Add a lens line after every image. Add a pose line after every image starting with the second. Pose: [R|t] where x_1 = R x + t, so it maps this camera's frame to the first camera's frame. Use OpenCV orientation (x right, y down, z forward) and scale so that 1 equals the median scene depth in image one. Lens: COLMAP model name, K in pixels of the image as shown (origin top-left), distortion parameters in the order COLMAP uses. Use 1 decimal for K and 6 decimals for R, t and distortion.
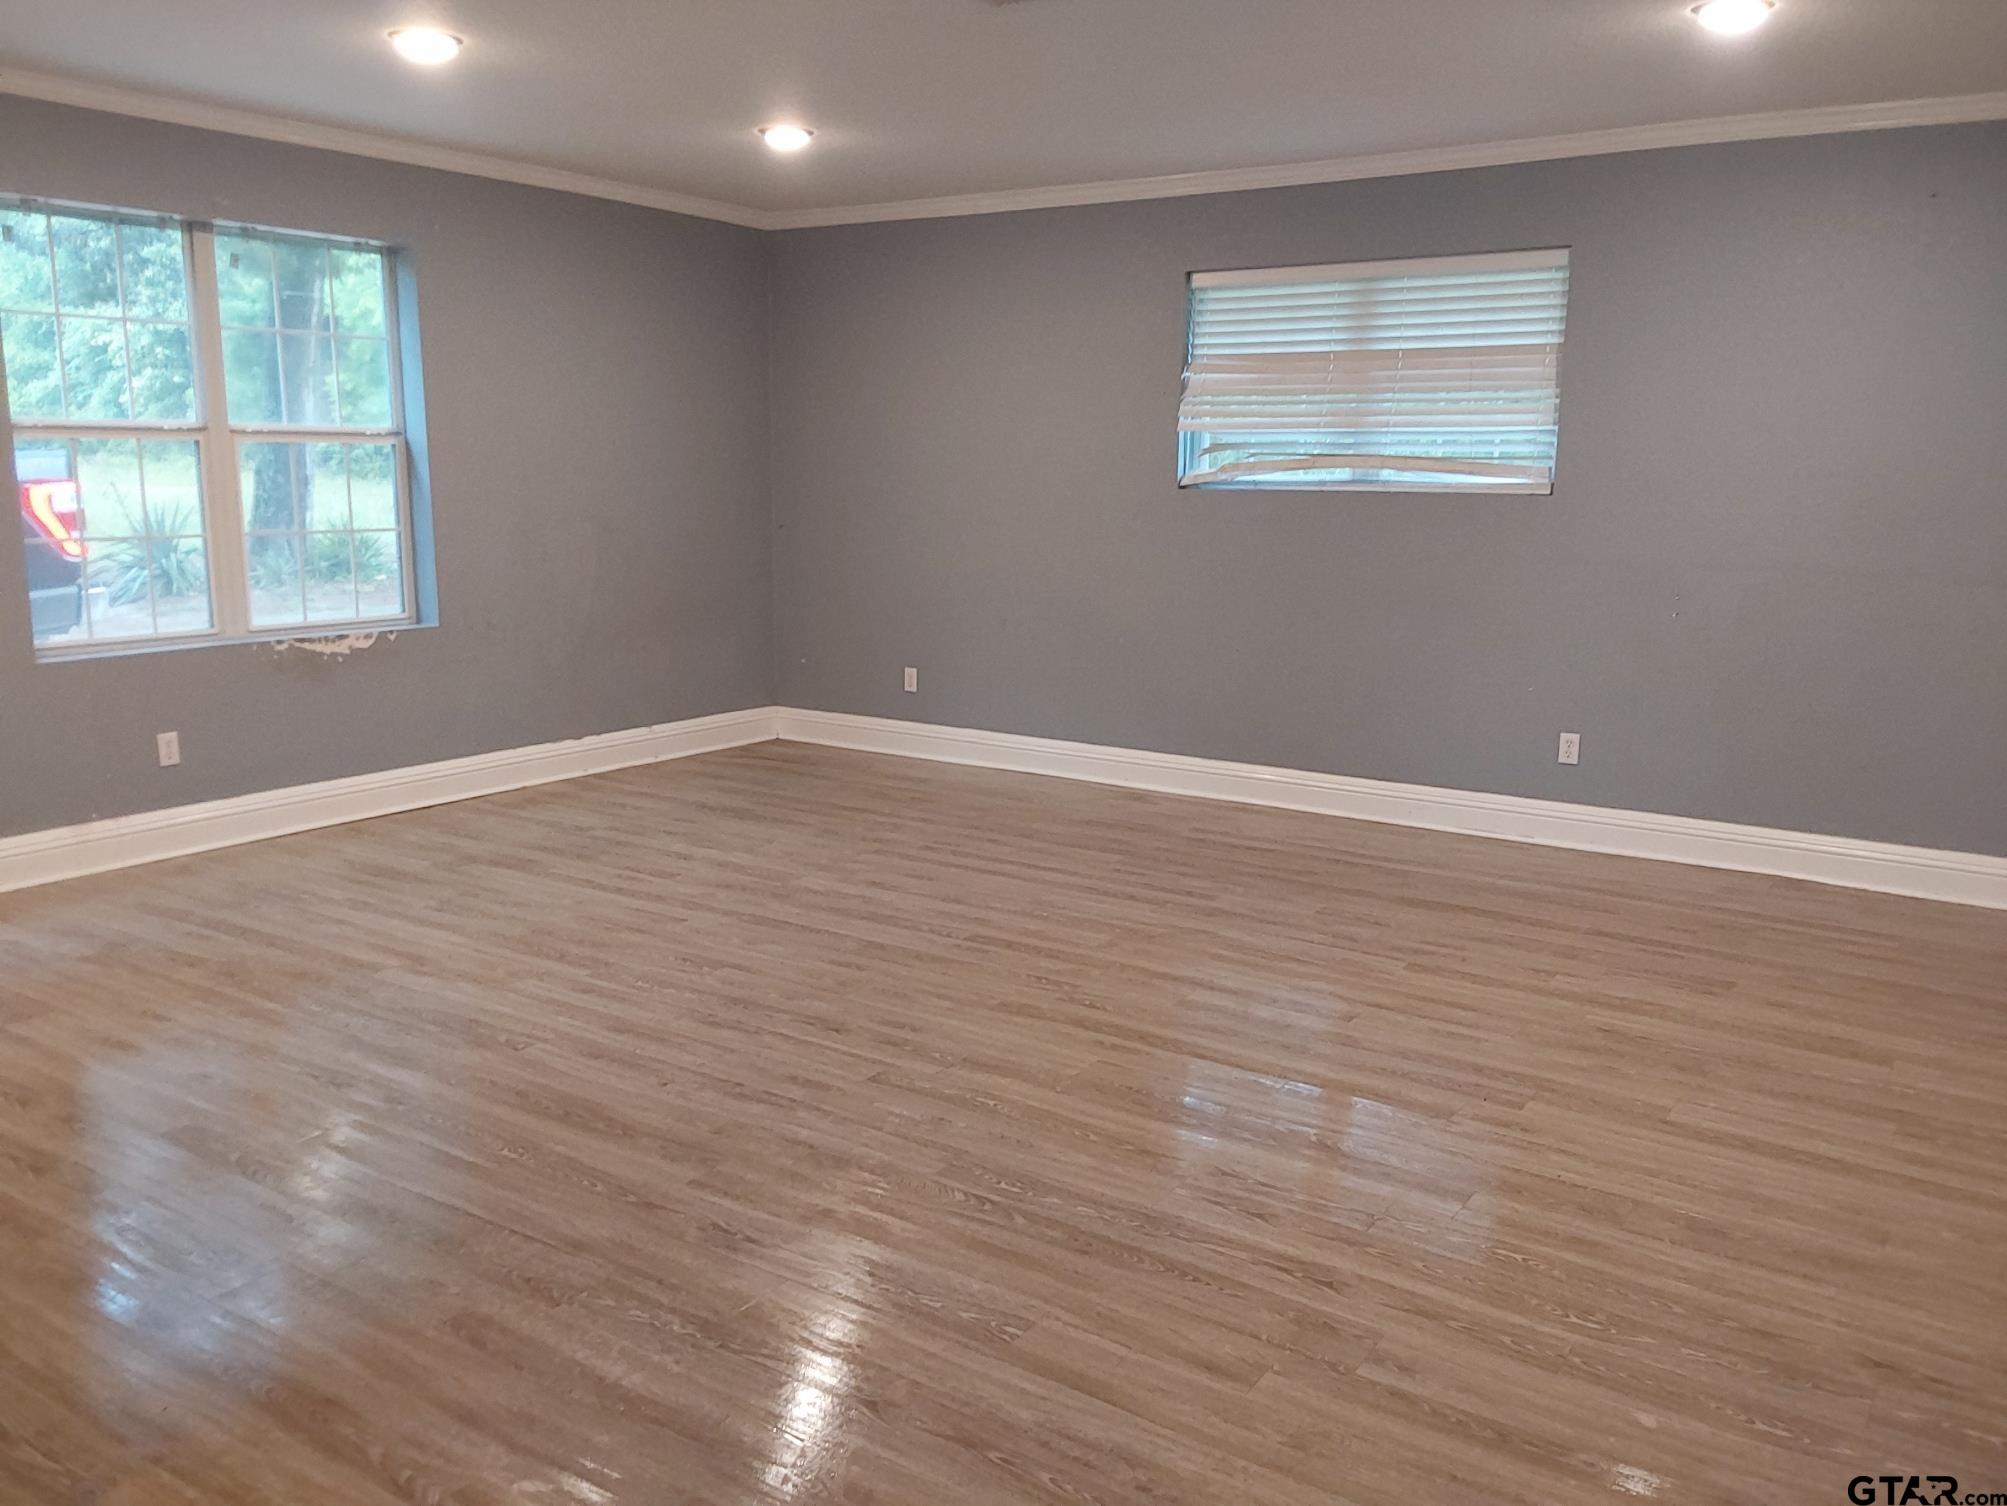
lens RADIAL K [[1624.7, 0, 1003.5], [0, 1624.7, 753.0], [0, 0, 1]] dist [0.093182, -0.003203]
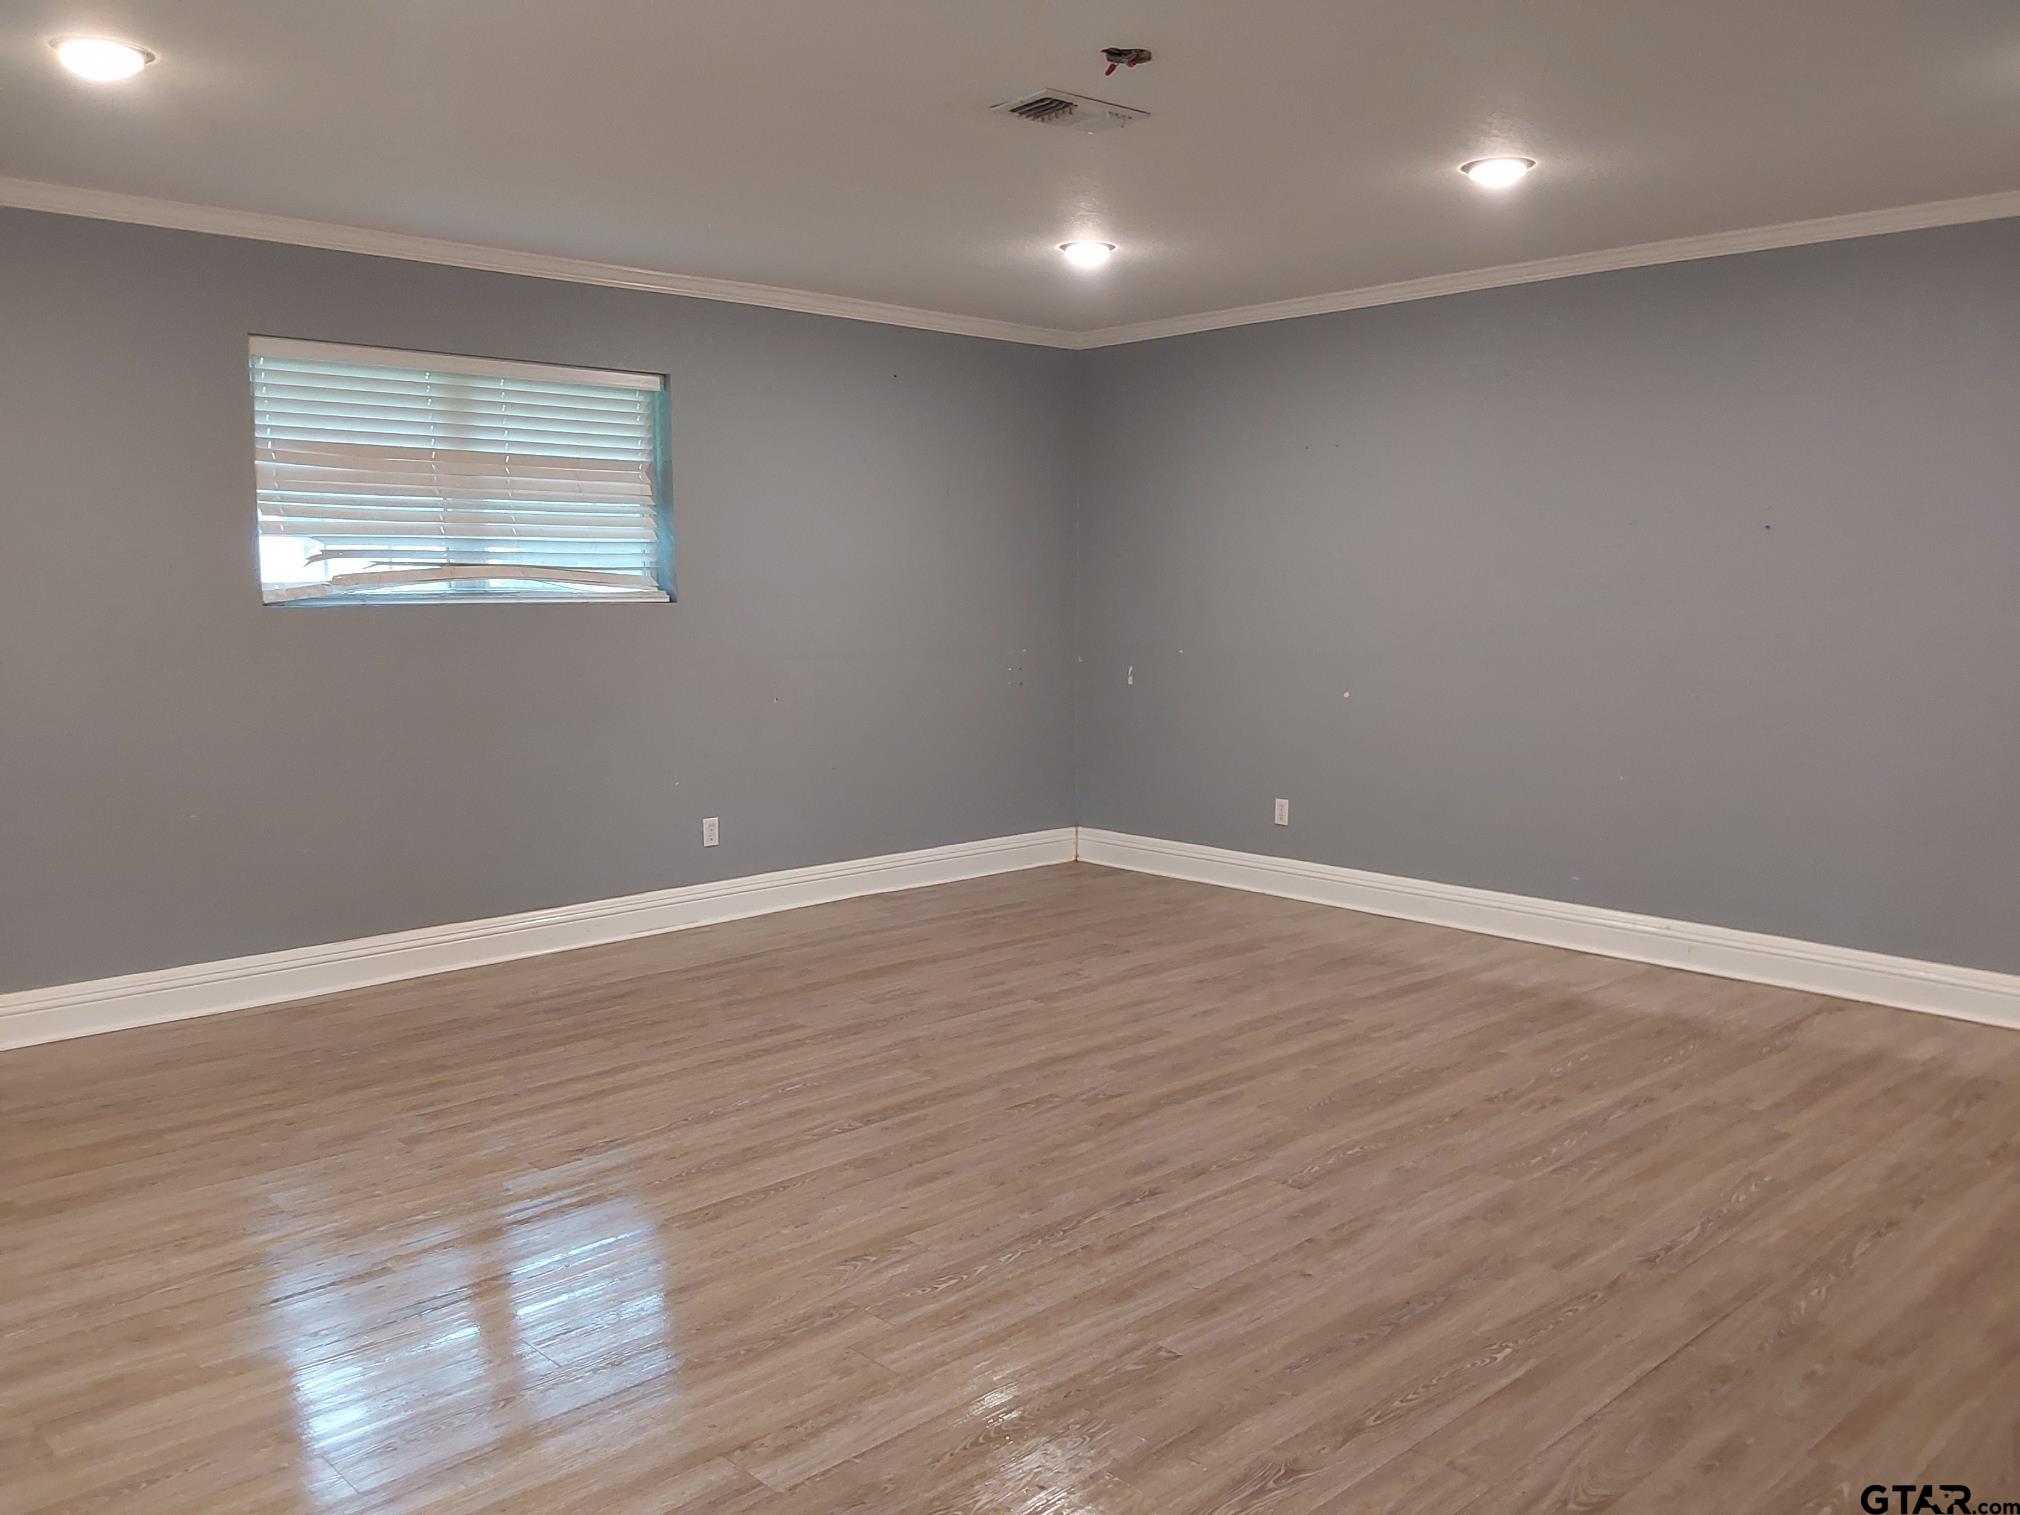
lens RADIAL K [[1622.1, 0, 1010.0], [0, 1622.1, 757.5], [0, 0, 1]] dist [0.117615, -0.189114]
pose [[0.211089, -0.124832, 0.969463, -0.897972], [0.177359, 0.980240, 0.087602, -0.151378], [-0.961242, 0.153451, 0.229057, 0.759467]]
